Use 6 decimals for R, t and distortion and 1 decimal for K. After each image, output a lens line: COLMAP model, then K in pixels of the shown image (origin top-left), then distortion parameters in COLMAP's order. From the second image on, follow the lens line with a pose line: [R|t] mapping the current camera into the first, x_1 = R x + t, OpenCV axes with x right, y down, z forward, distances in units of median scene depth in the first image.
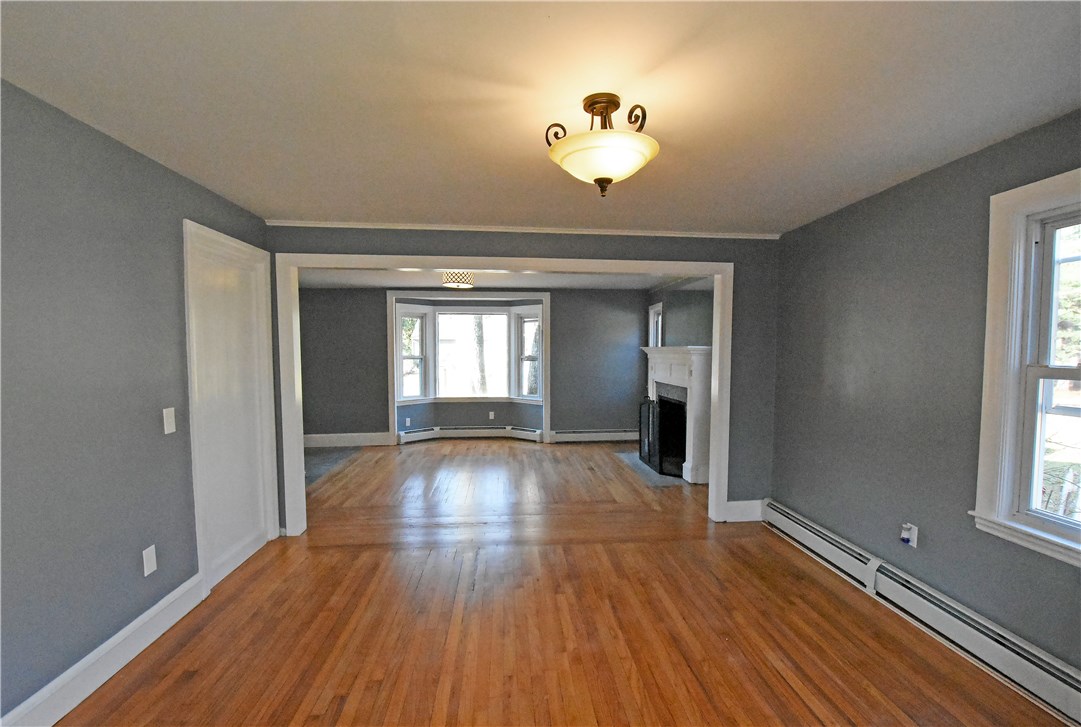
lens RADIAL K [[491.1, 0, 539.4], [0, 491.1, 381.0], [0, 0, 1]] dist [-0.019551, 0.000334]
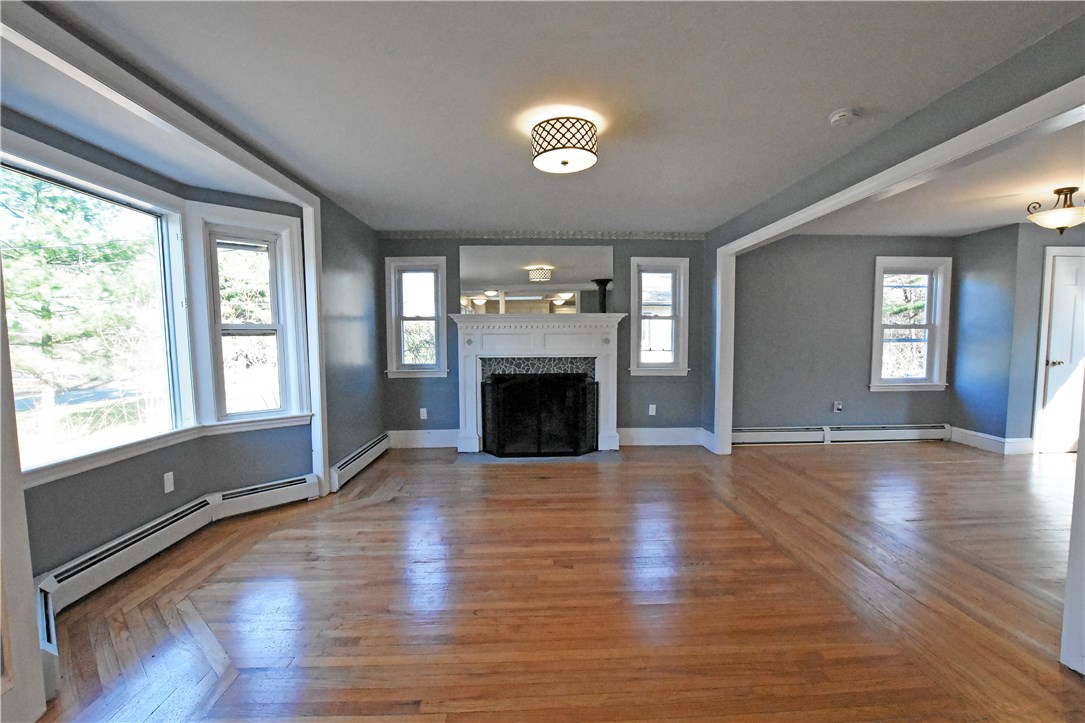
lens RADIAL K [[491.5, 0, 543.7], [0, 491.5, 372.2], [0, 0, 1]] dist [-0.024882, 0.000583]
pose [[0.037214, -0.070458, 0.996820, -0.473283], [0.063581, 0.995657, 0.068002, -0.021064], [-0.997283, 0.060848, 0.041532, 0.741646]]
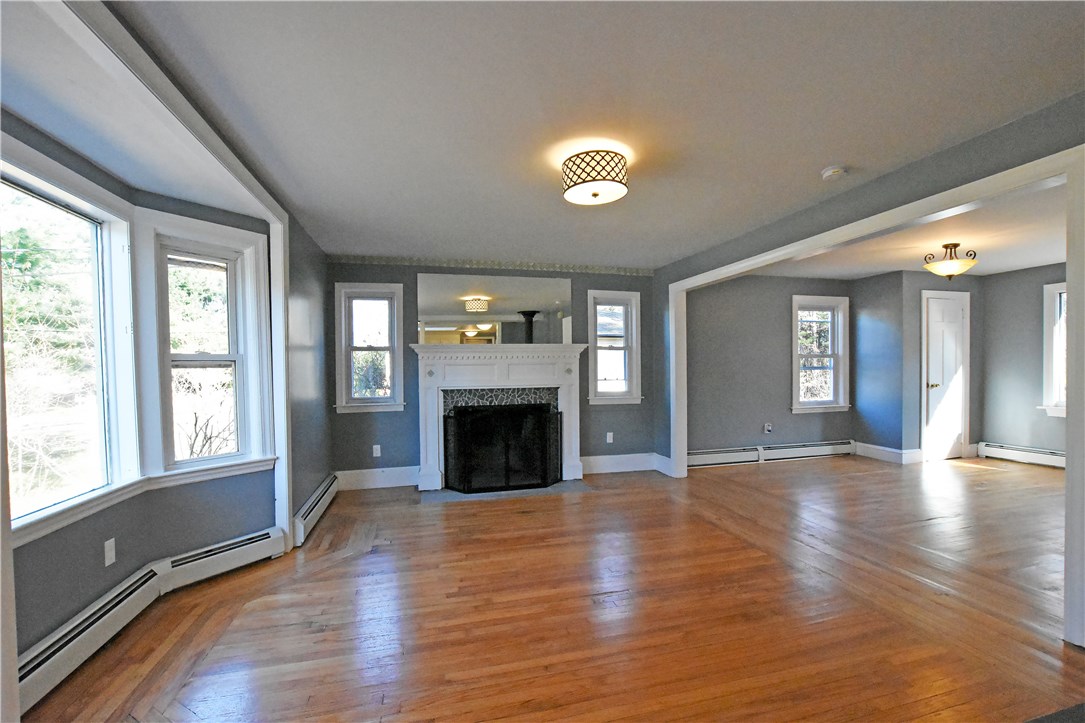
lens RADIAL K [[482.6, 0, 544.7], [0, 482.6, 371.9], [0, 0, 1]] dist [-0.025324, -0.000046]
pose [[-0.184053, -0.007499, 0.982888, -0.449001], [0.068991, 0.997406, 0.020529, -0.027436], [-0.980492, 0.071589, -0.183058, 0.838194]]
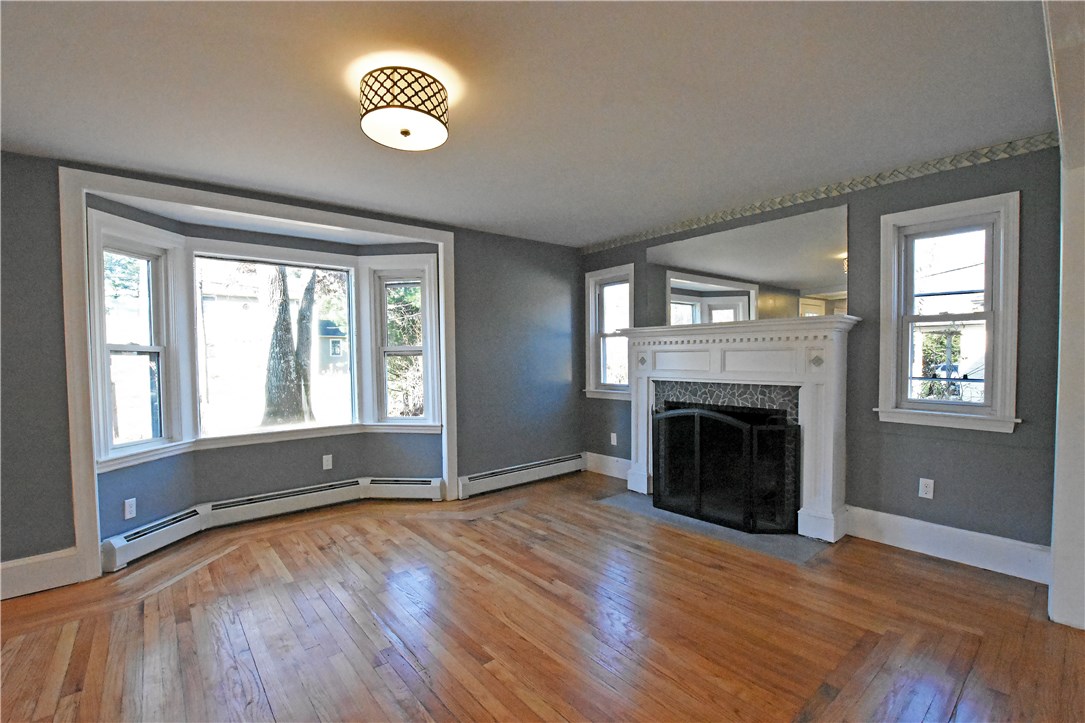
lens RADIAL K [[482.6, 0, 544.7], [0, 482.6, 371.9], [0, 0, 1]] dist [-0.025324, -0.000046]
pose [[0.810585, -0.028774, 0.584914, -0.216656], [0.045055, 0.998896, -0.013300, -0.008101], [-0.583885, 0.037134, 0.810986, 0.484776]]
